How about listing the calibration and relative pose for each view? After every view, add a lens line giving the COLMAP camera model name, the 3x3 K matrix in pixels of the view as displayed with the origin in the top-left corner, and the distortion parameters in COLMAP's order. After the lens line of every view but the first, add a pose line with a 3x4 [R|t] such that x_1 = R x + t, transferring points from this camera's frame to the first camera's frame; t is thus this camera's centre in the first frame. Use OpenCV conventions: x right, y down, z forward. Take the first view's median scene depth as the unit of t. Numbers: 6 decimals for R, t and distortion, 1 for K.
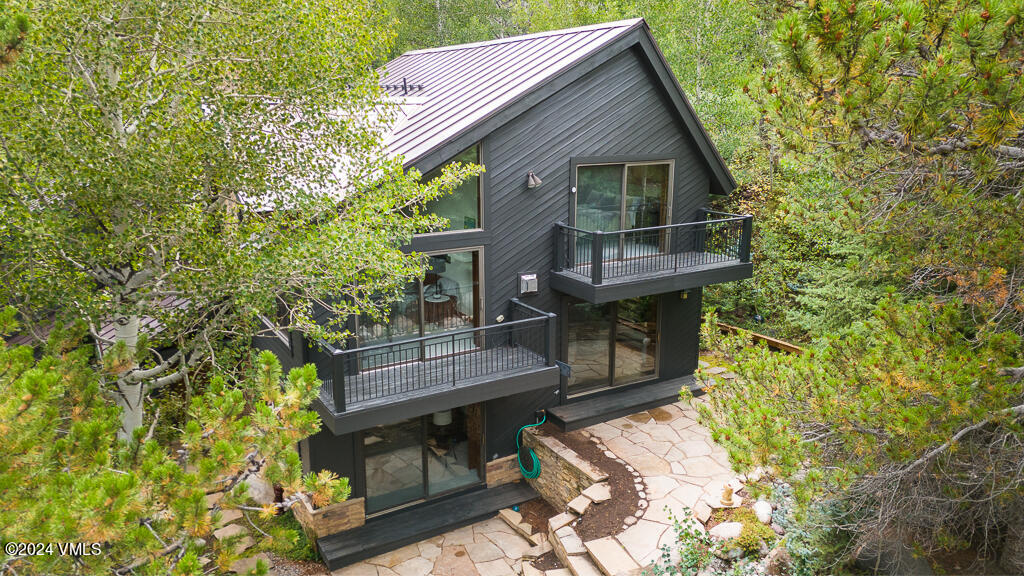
lens RADIAL K [[770.3, 0, 512.0], [0, 770.3, 288.0], [0, 0, 1]] dist [0.027639, -0.000023]
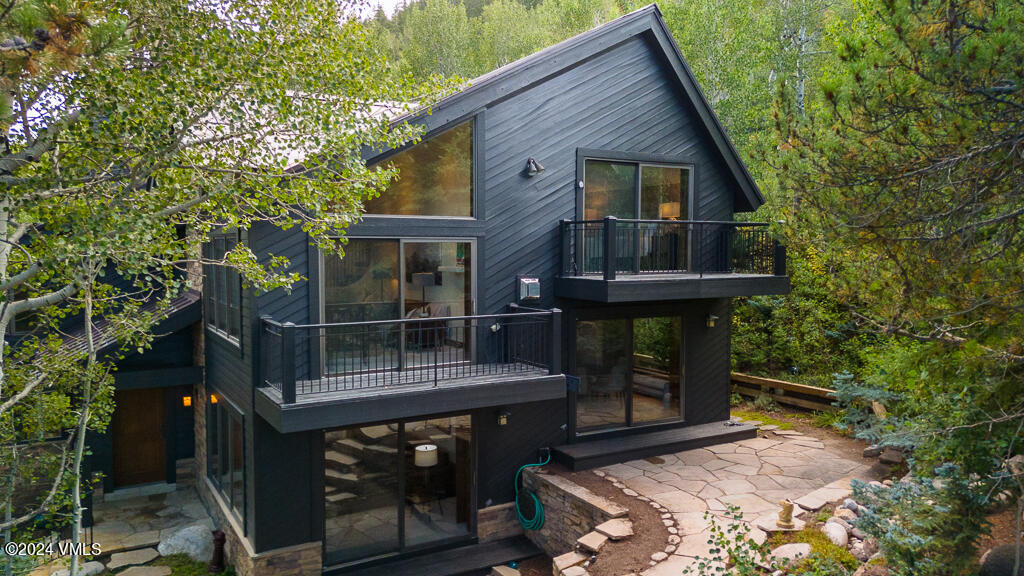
lens RADIAL K [[770.3, 0, 512.0], [0, 770.3, 288.0], [0, 0, 1]] dist [0.027639, -0.000023]
pose [[0.999879, 0.002320, -0.015381, 0.015447], [-0.005235, 0.981321, -0.192306, 0.158747], [0.014647, 0.192364, 0.981214, 0.162796]]
